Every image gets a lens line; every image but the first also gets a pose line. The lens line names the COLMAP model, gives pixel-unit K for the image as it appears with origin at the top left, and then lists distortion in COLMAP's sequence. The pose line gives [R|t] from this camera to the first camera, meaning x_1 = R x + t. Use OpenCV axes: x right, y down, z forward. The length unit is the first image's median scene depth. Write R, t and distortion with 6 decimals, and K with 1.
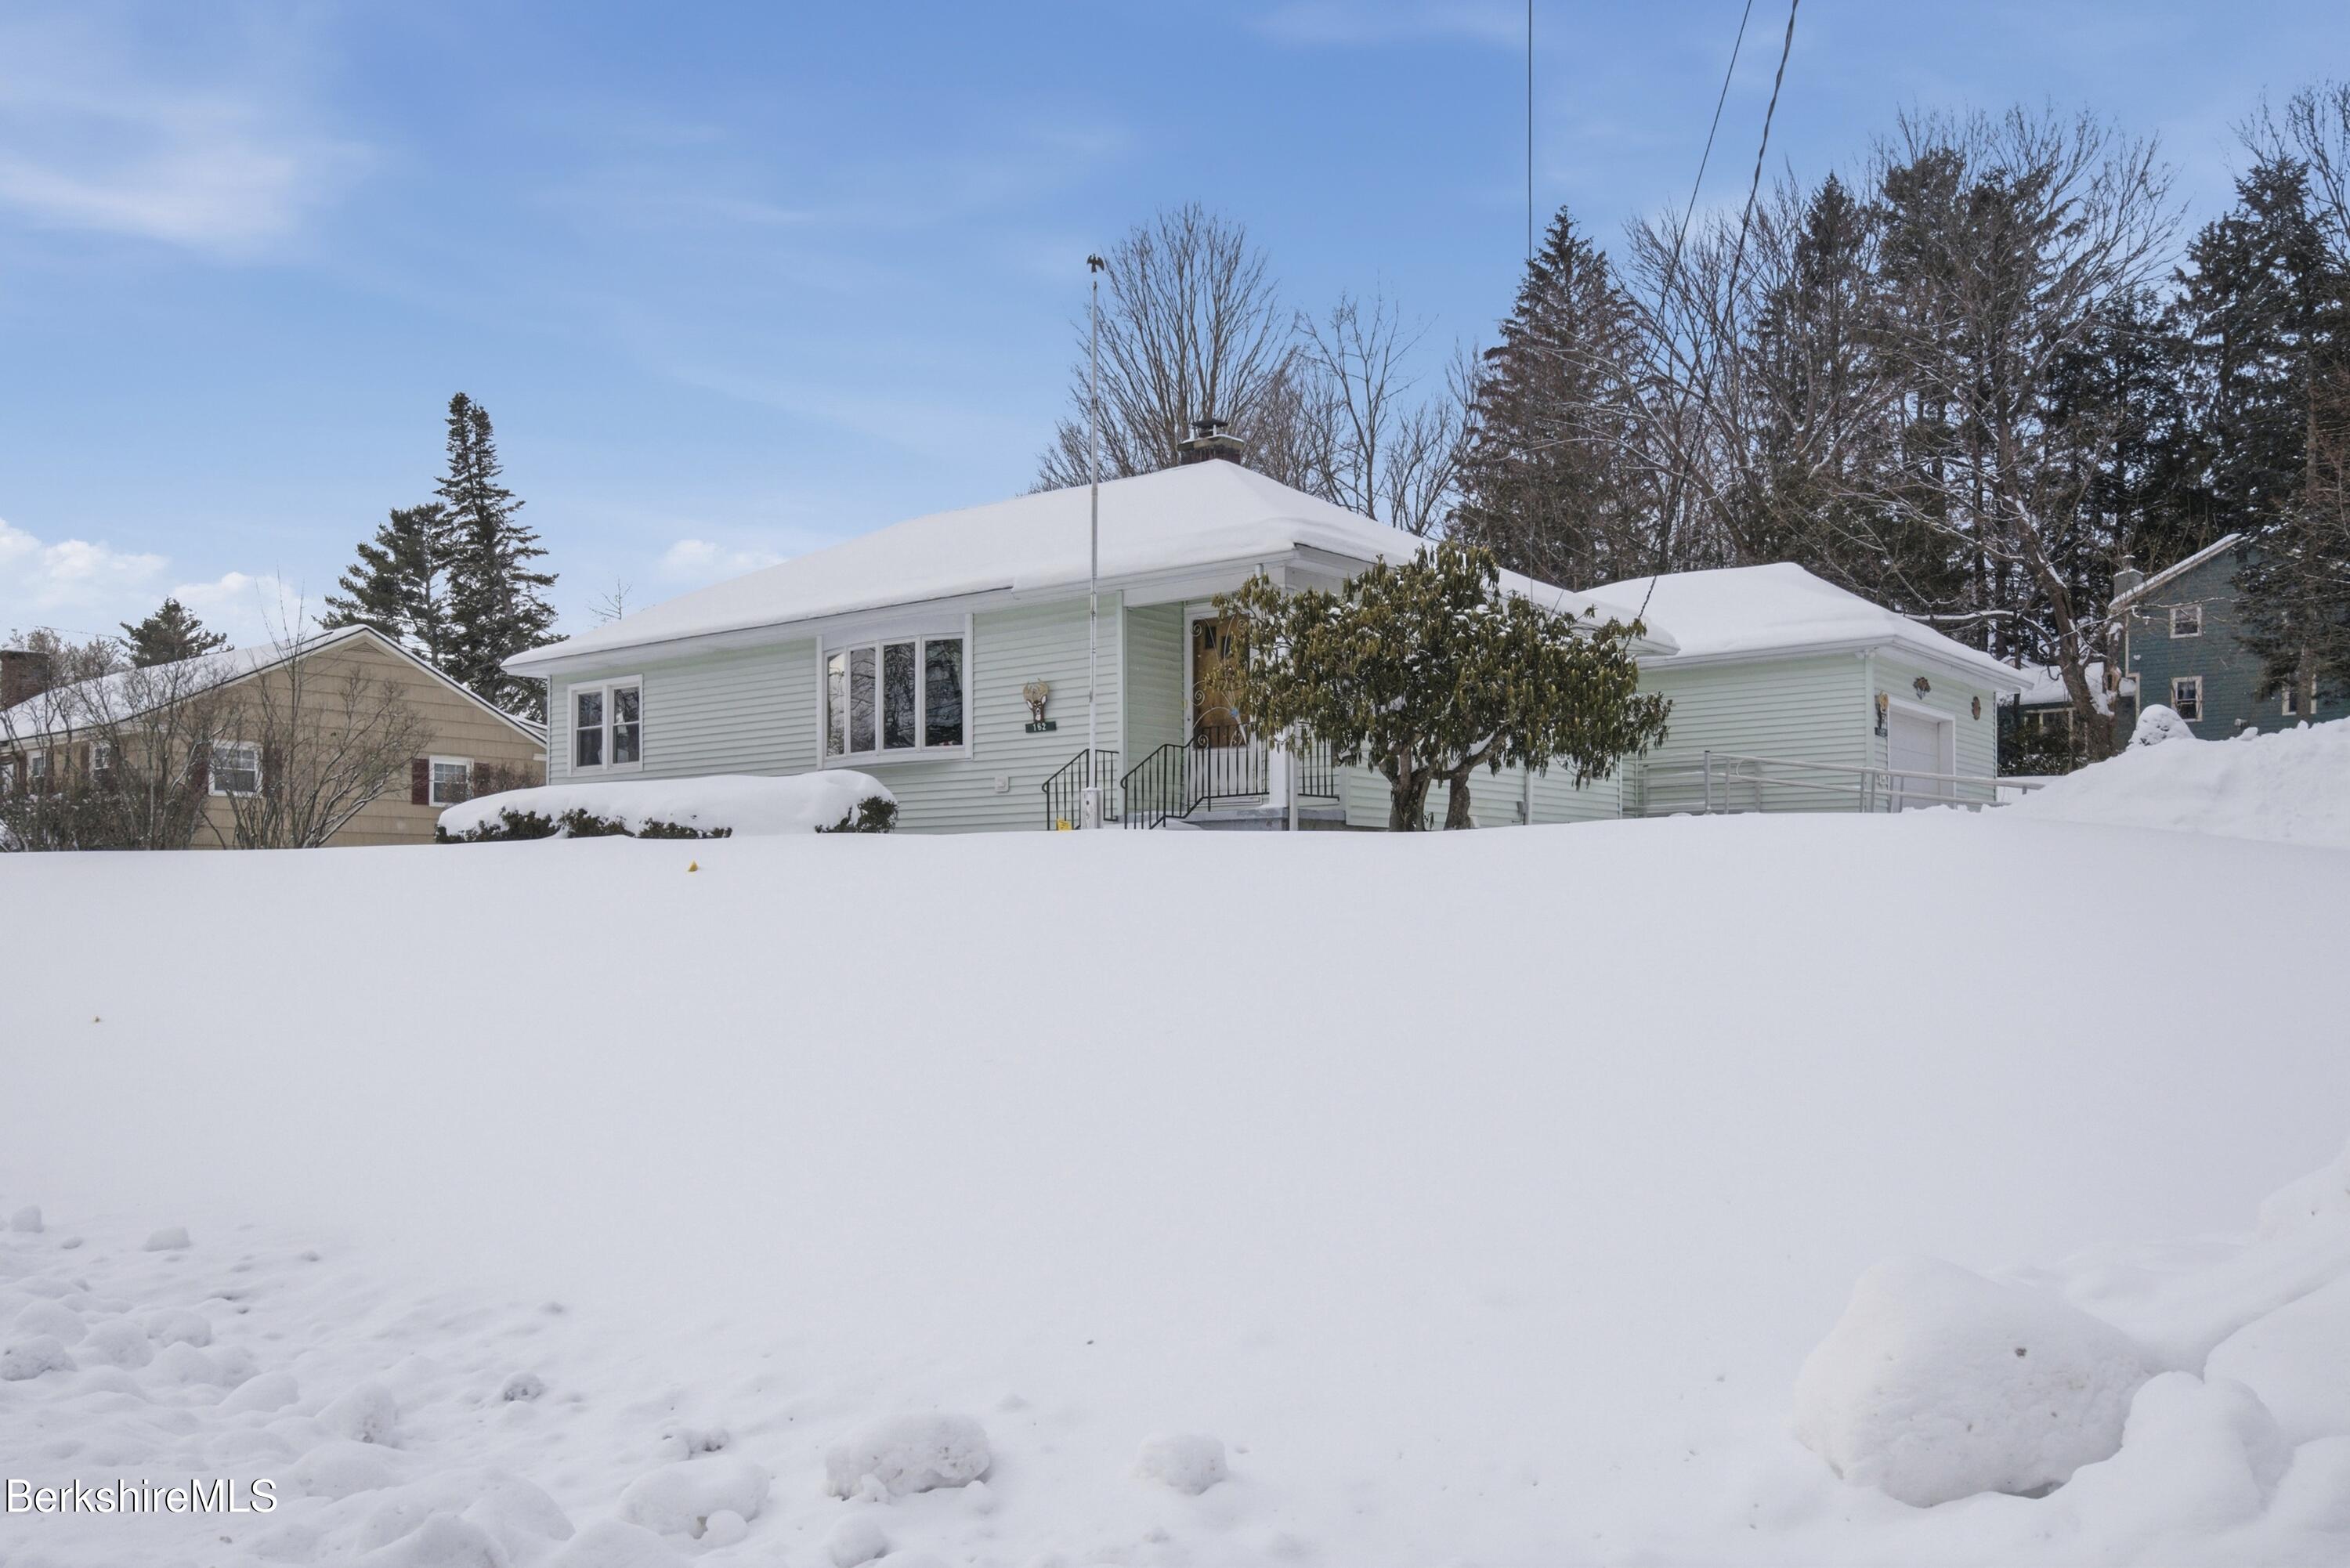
lens RADIAL K [[1729.3, 0, 1179.7], [0, 1729.3, 853.0], [0, 0, 1]] dist [0.008571, 0.004534]
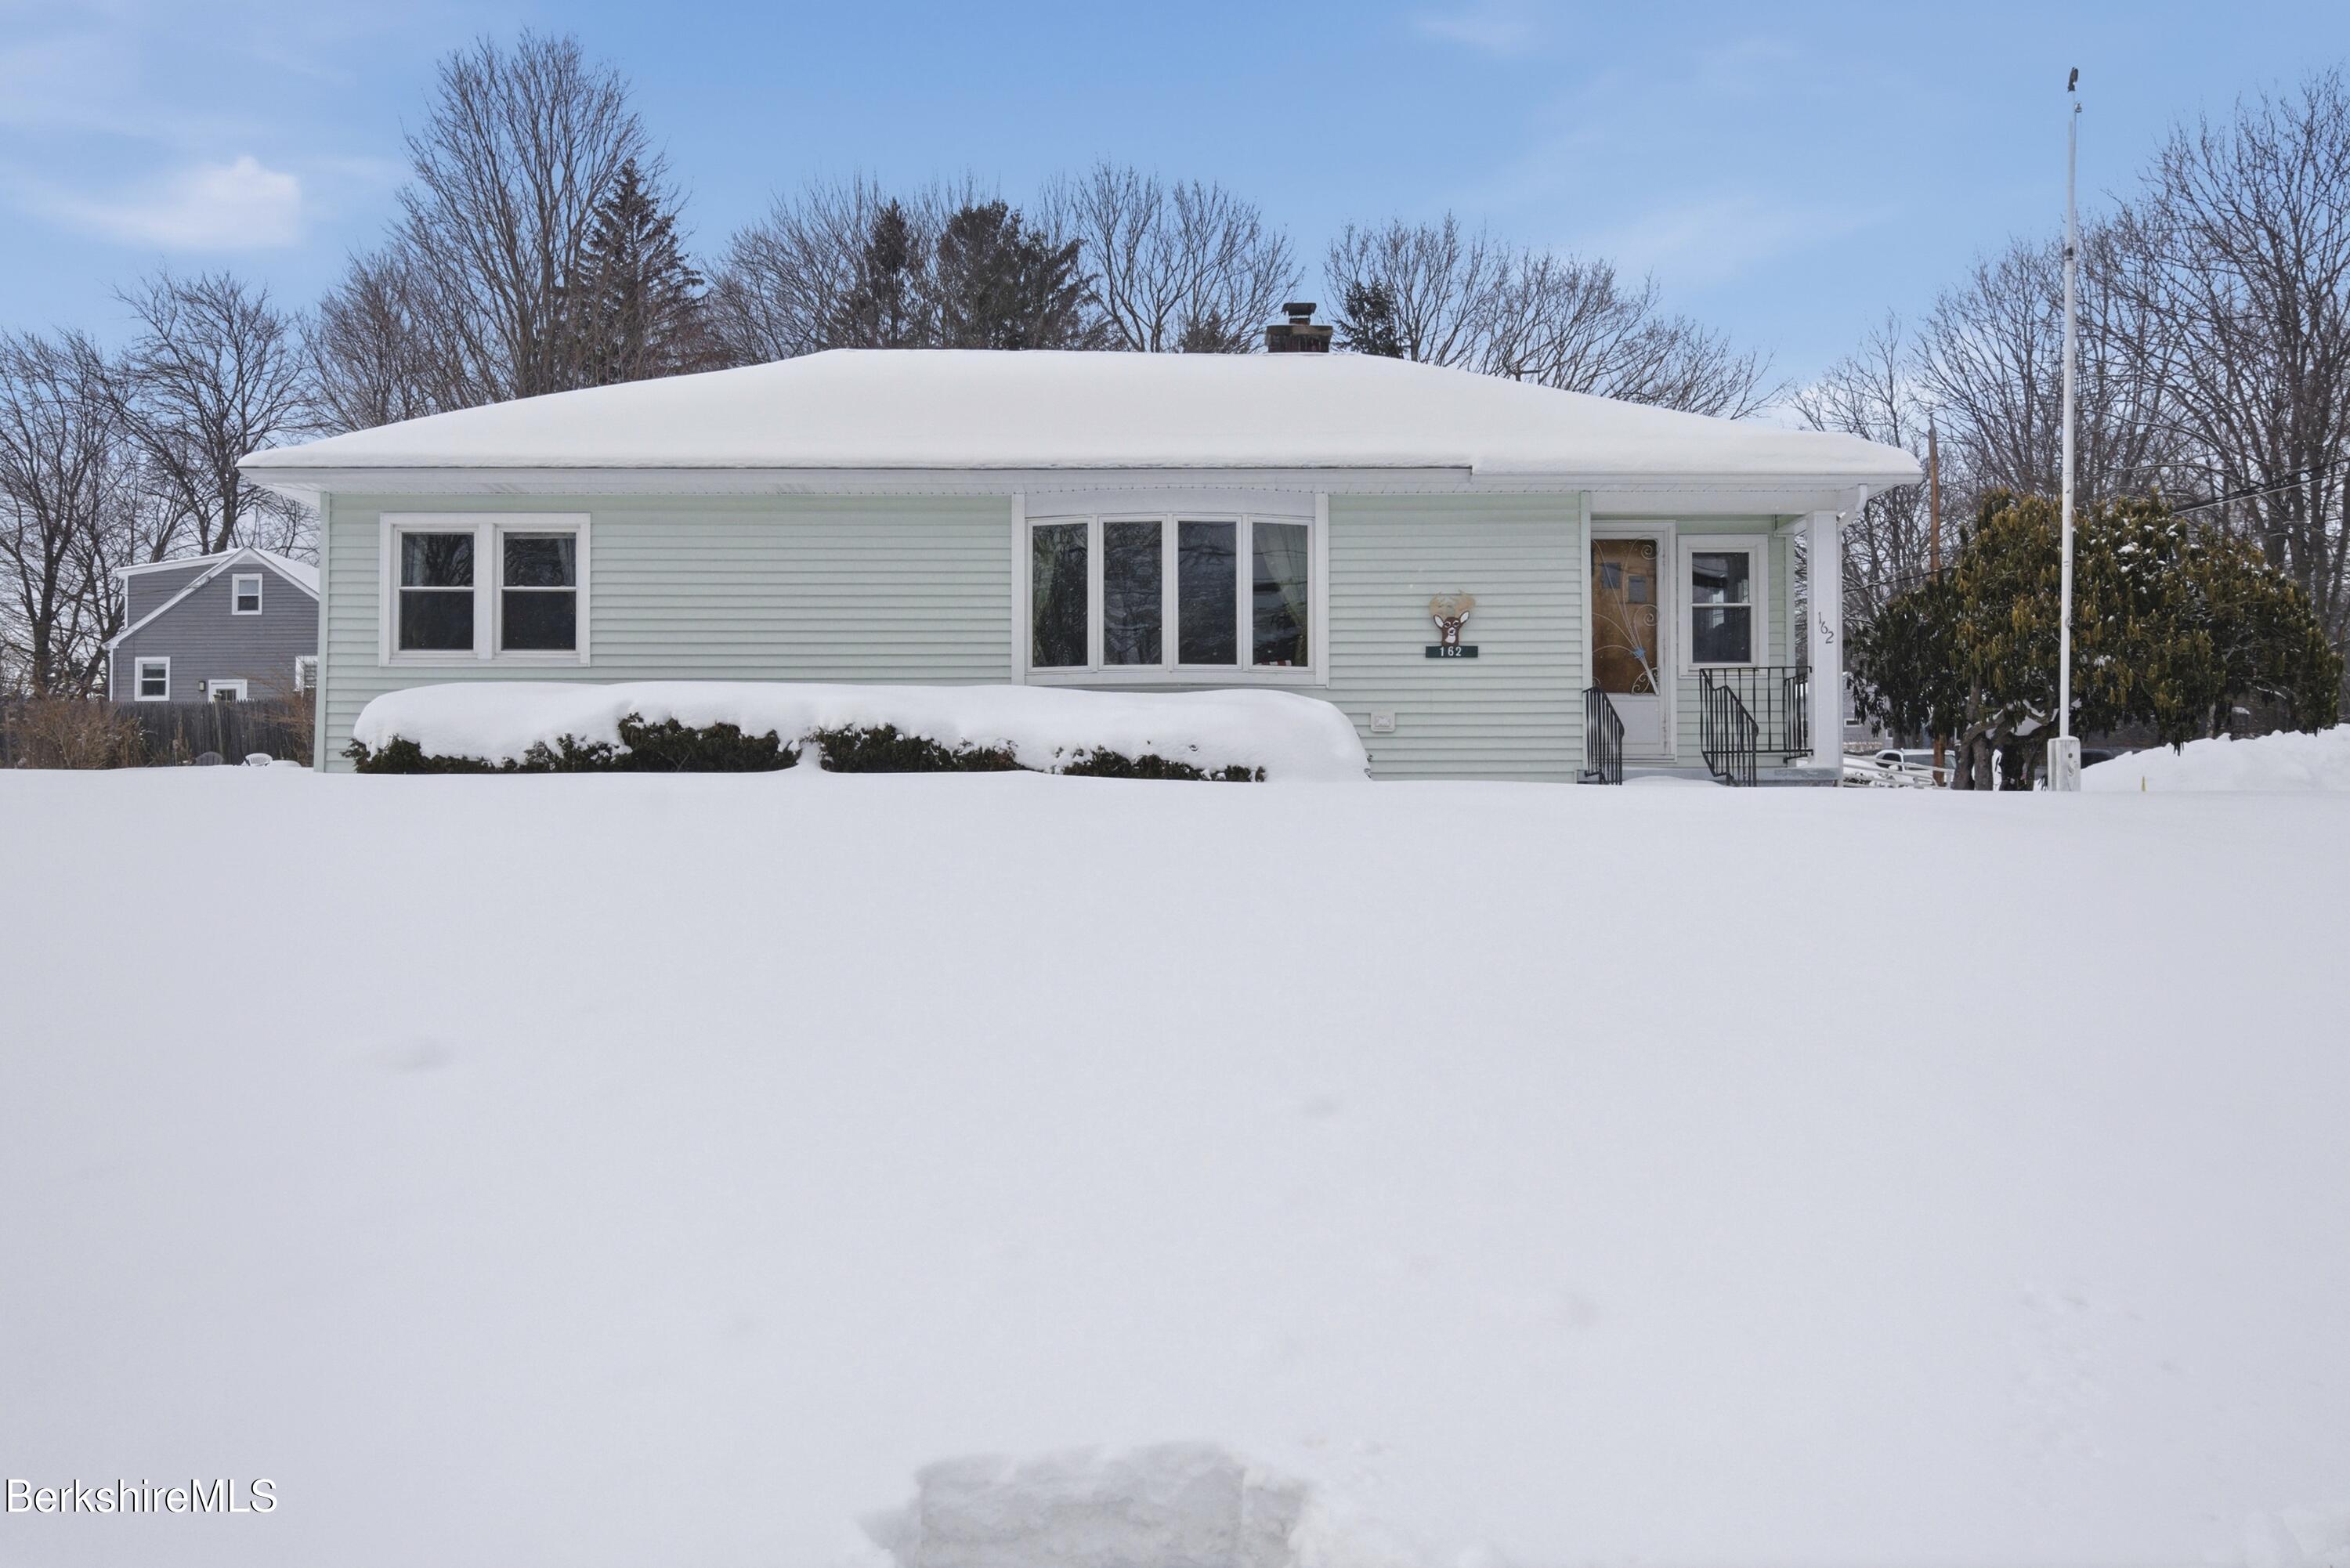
lens RADIAL K [[1634.4, 0, 1168.0], [0, 1634.4, 787.2], [0, 0, 1]] dist [0.006364, 0.000556]
pose [[0.783210, 0.031090, 0.620980, -0.609468], [-0.018959, 0.999479, -0.026128, 0.009373], [-0.621468, 0.008690, 0.783391, 0.480352]]
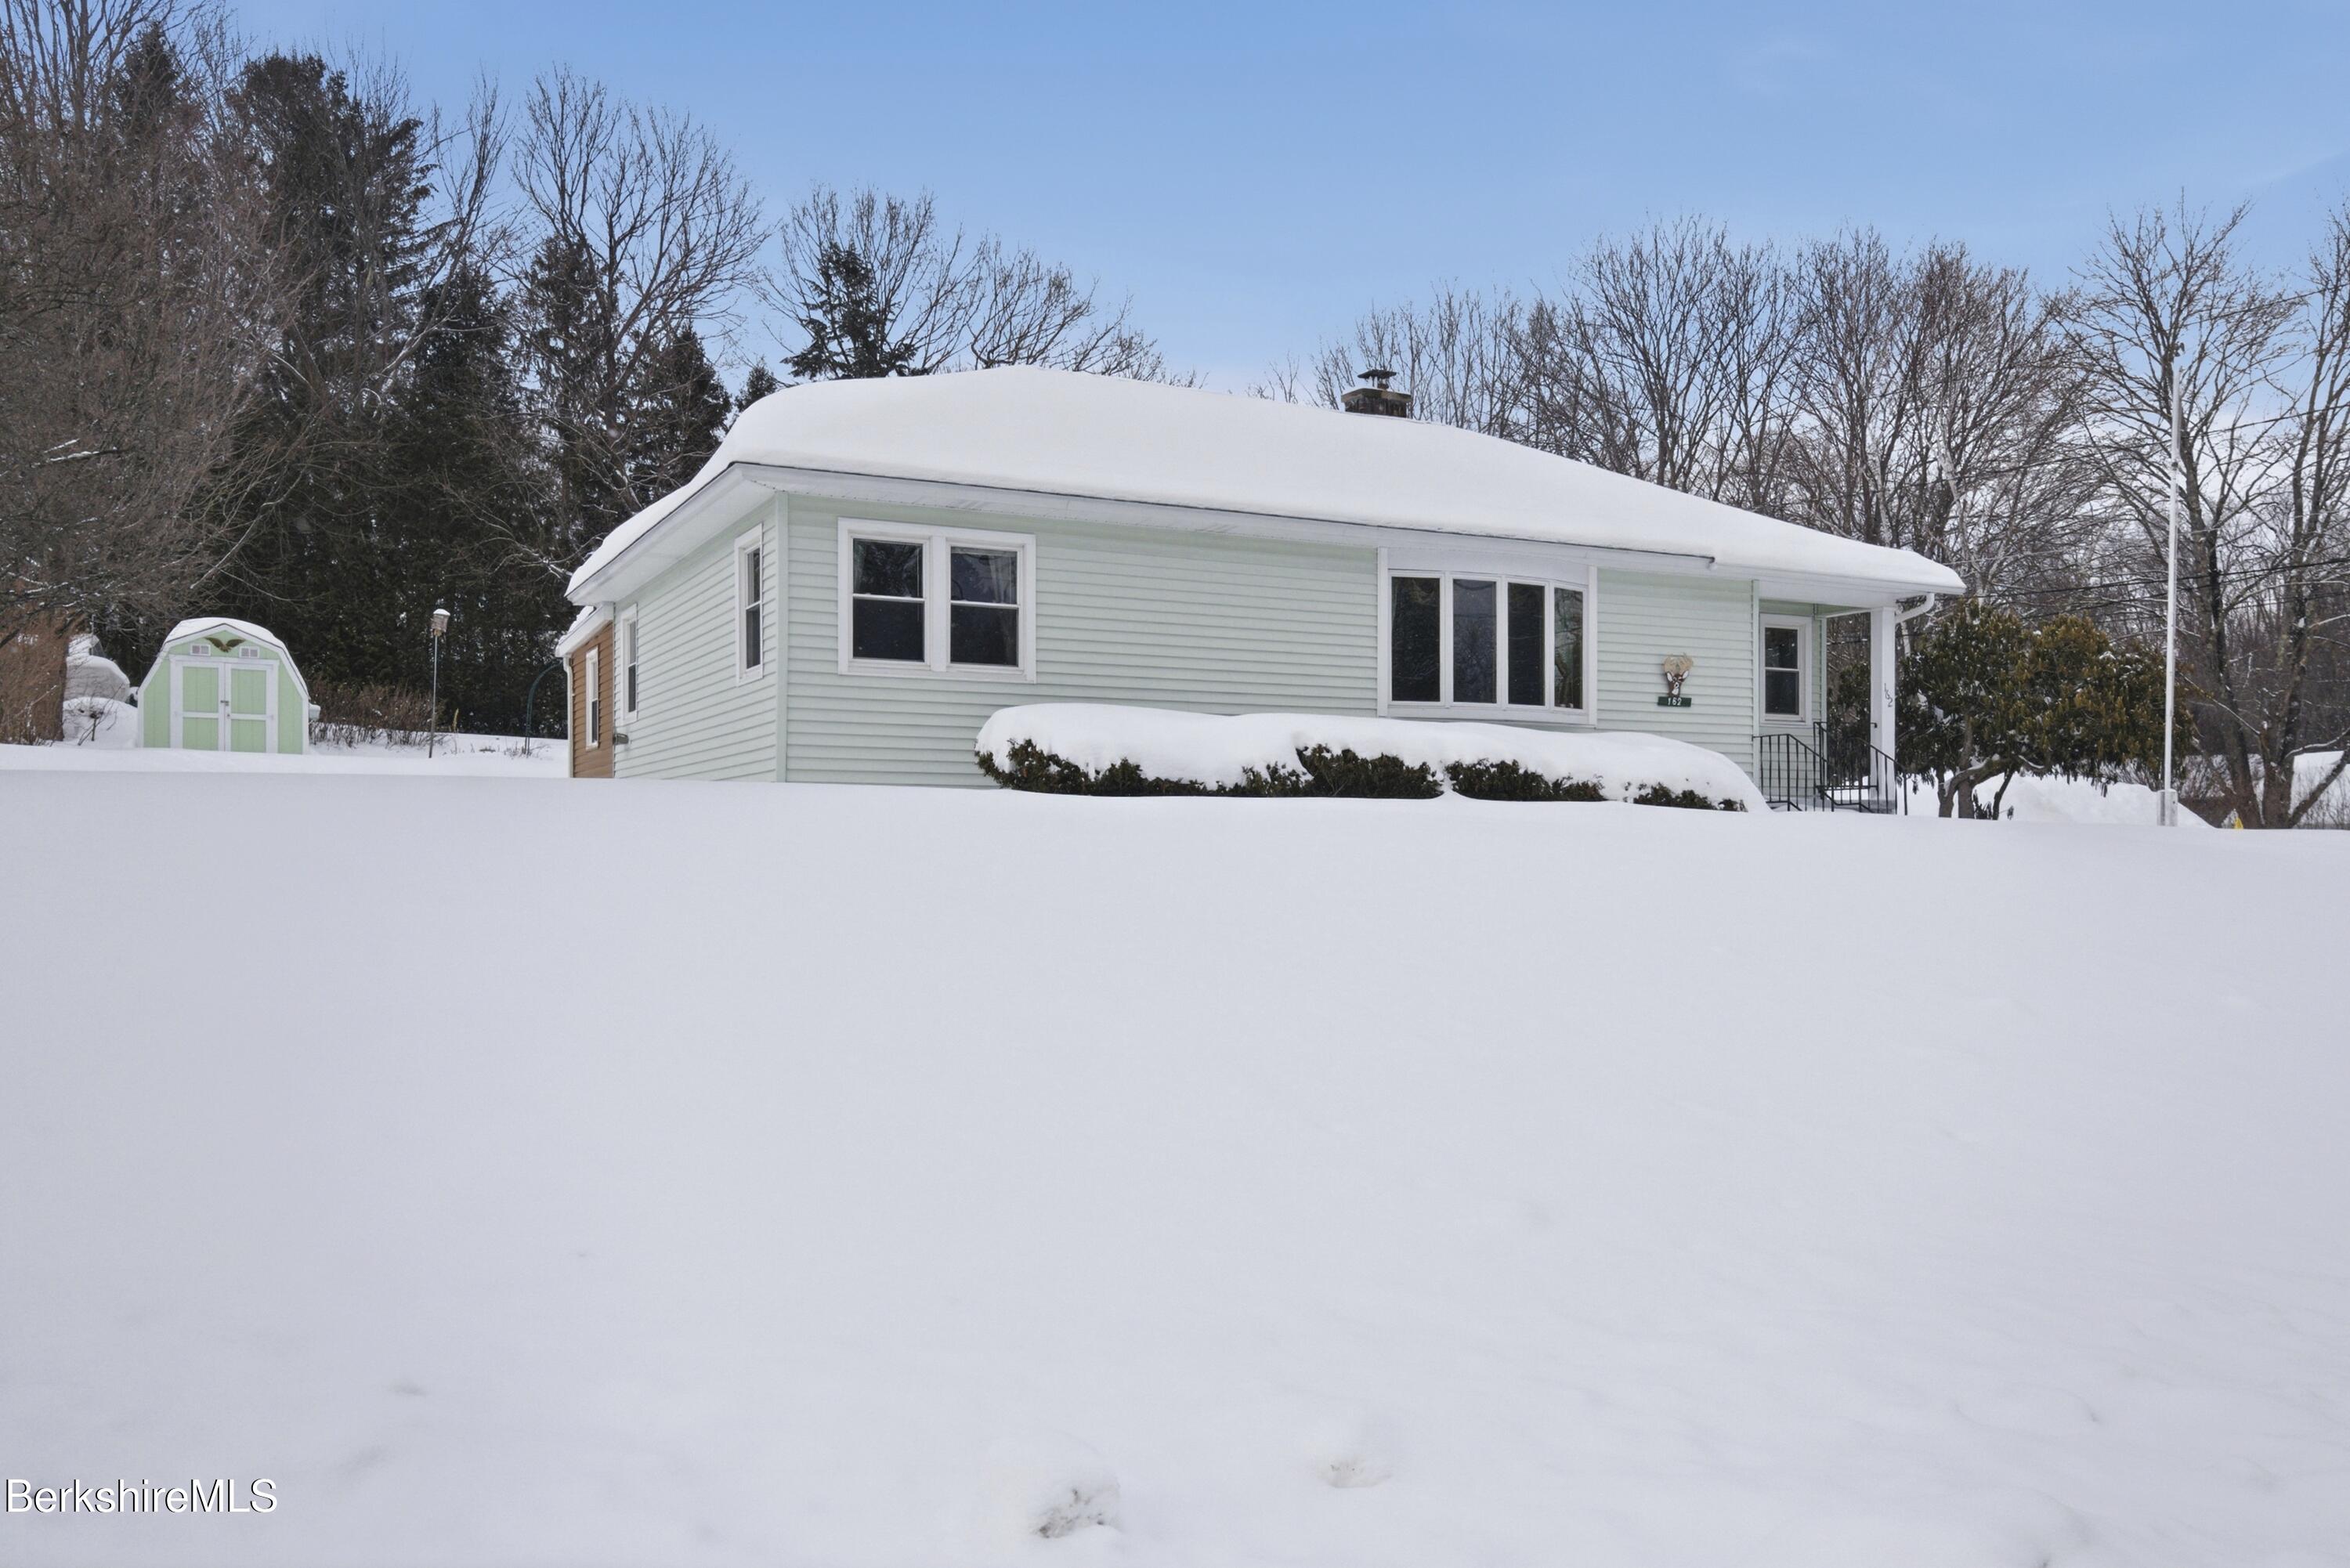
lens RADIAL K [[1729.3, 0, 1179.7], [0, 1729.3, 853.0], [0, 0, 1]] dist [0.008571, 0.004534]
pose [[0.426032, 0.000649, 0.904708, -1.040657], [-0.026953, 0.999565, 0.011975, 0.008341], [-0.904307, -0.029486, 0.425864, 0.797069]]
